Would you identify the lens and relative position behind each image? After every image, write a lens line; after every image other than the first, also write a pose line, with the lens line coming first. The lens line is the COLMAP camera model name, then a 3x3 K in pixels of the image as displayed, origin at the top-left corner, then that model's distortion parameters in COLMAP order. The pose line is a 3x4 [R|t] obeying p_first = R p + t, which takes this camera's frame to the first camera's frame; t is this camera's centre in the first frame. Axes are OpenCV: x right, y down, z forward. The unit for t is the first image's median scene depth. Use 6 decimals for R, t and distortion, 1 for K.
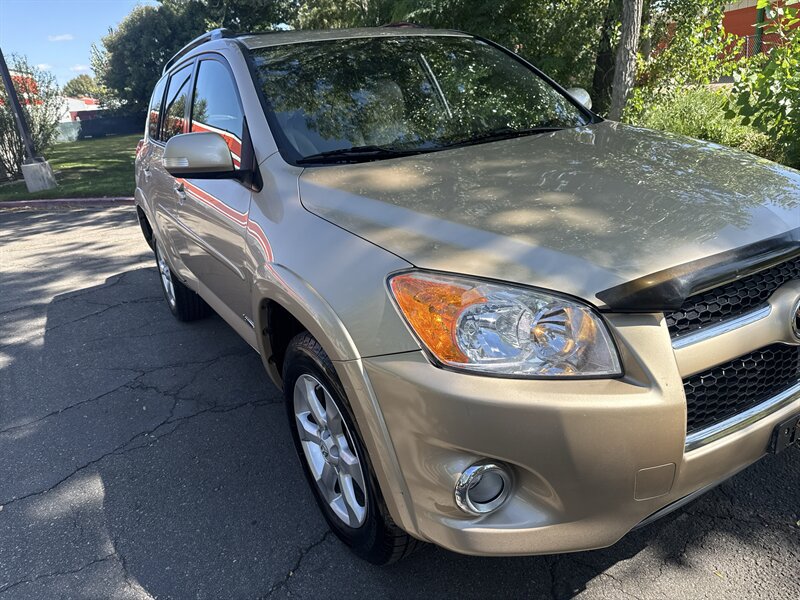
lens RADIAL K [[571.8, 0, 400.0], [0, 571.8, 300.0], [0, 0, 1]] dist [0.006672, -0.006728]
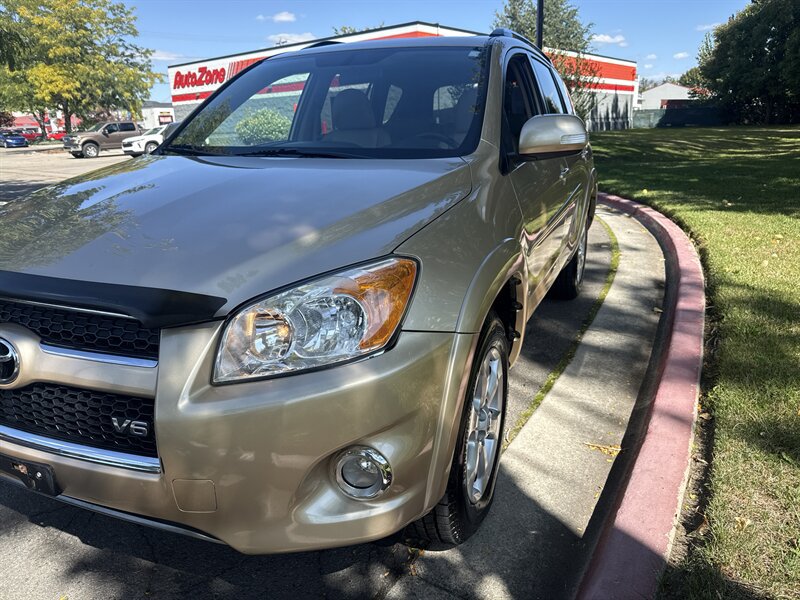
lens RADIAL K [[571.8, 0, 400.0], [0, 571.8, 300.0], [0, 0, 1]] dist [0.006672, -0.006728]
pose [[0.578977, 0.331180, -0.745054, 0.340948], [-0.318443, 0.933064, 0.167291, -0.085250], [0.750587, 0.140400, 0.645684, 0.165806]]
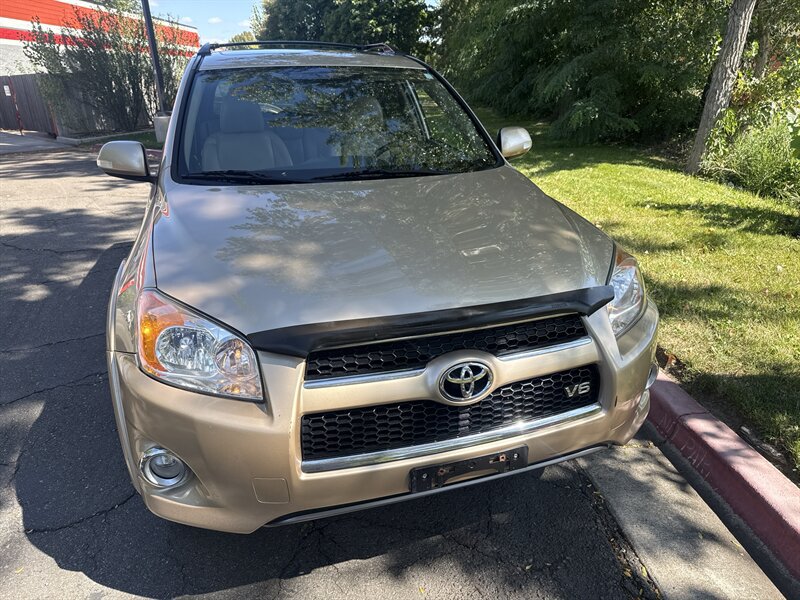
lens RADIAL K [[575.5, 0, 408.3], [0, 575.5, 294.4], [0, 0, 1]] dist [0.001507, -0.001896]
pose [[0.970271, 0.161473, -0.180279, 0.148373], [-0.156501, 0.986803, 0.041569, -0.034416], [0.184613, -0.012119, 0.982737, -0.030118]]
